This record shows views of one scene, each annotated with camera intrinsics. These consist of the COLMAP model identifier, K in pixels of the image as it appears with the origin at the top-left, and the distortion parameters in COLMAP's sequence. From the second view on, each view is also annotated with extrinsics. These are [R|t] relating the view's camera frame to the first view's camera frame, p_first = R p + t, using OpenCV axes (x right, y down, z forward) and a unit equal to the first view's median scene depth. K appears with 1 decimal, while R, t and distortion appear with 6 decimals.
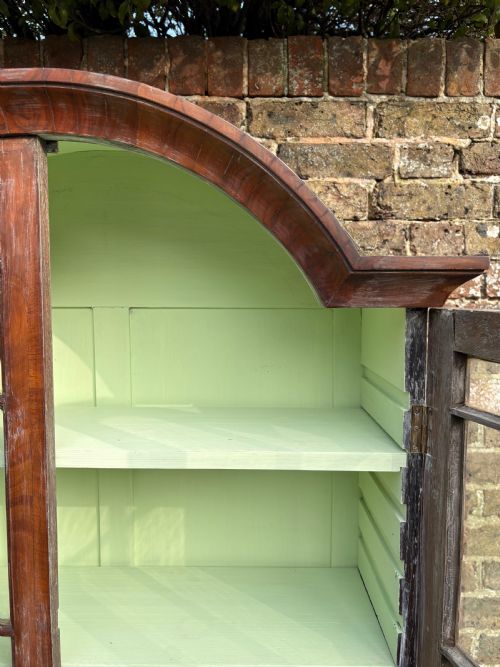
lens RADIAL K [[518.4, 0, 245.9], [0, 518.4, 336.1], [0, 0, 1]] dist [0.056964, -0.064111]
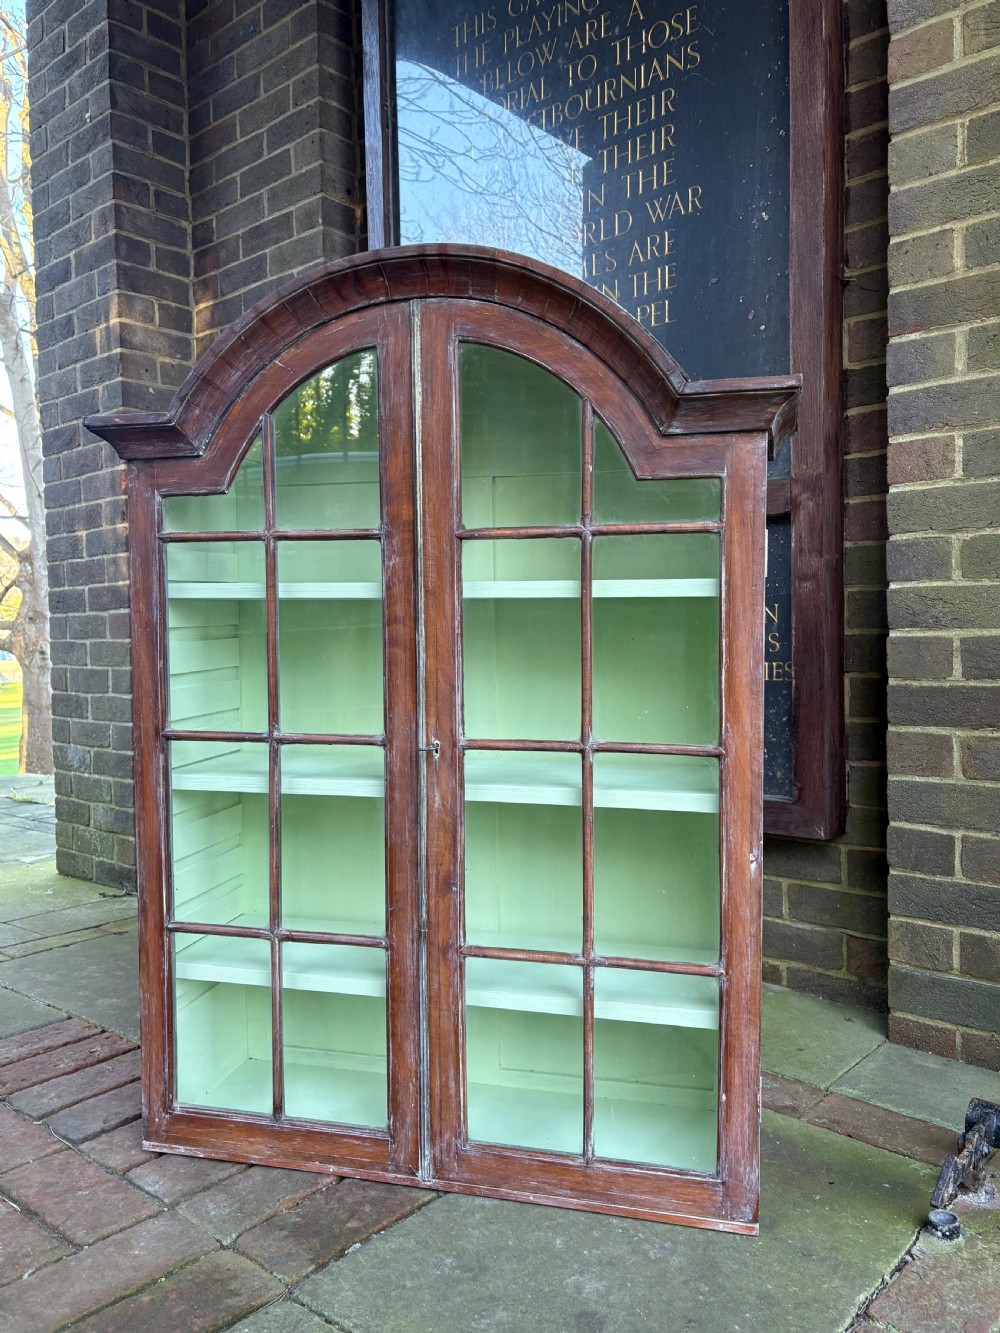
lens RADIAL K [[1035.9, 0, 491.8], [0, 1035.9, 671.7], [0, 0, 1]] dist [0.056964, -0.064111]
pose [[0.968924, 0.007378, -0.247250, 0.181180], [-0.011640, 0.999808, -0.015781, 0.247564], [0.247086, 0.018168, 0.968823, -0.612897]]
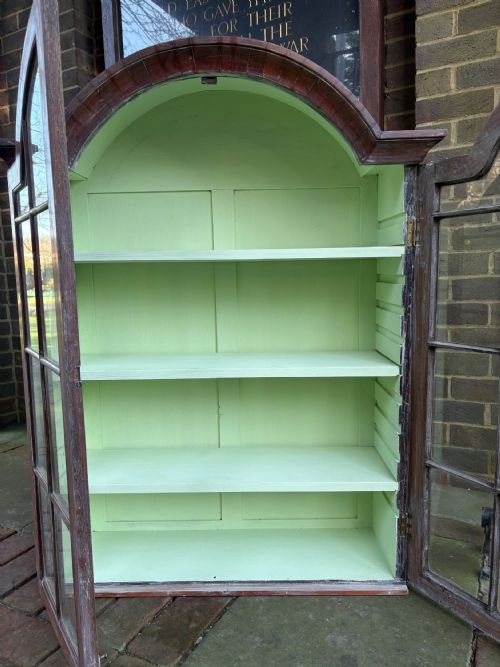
lens RADIAL K [[504.0, 0, 247.3], [0, 504.0, 335.7], [0, 0, 1]] dist [0.048593, -0.063704]
pose [[0.999761, -0.018860, -0.011099, -0.132452], [0.019388, 0.998585, 0.049527, 0.244273], [0.010149, -0.049731, 0.998711, -0.453784]]
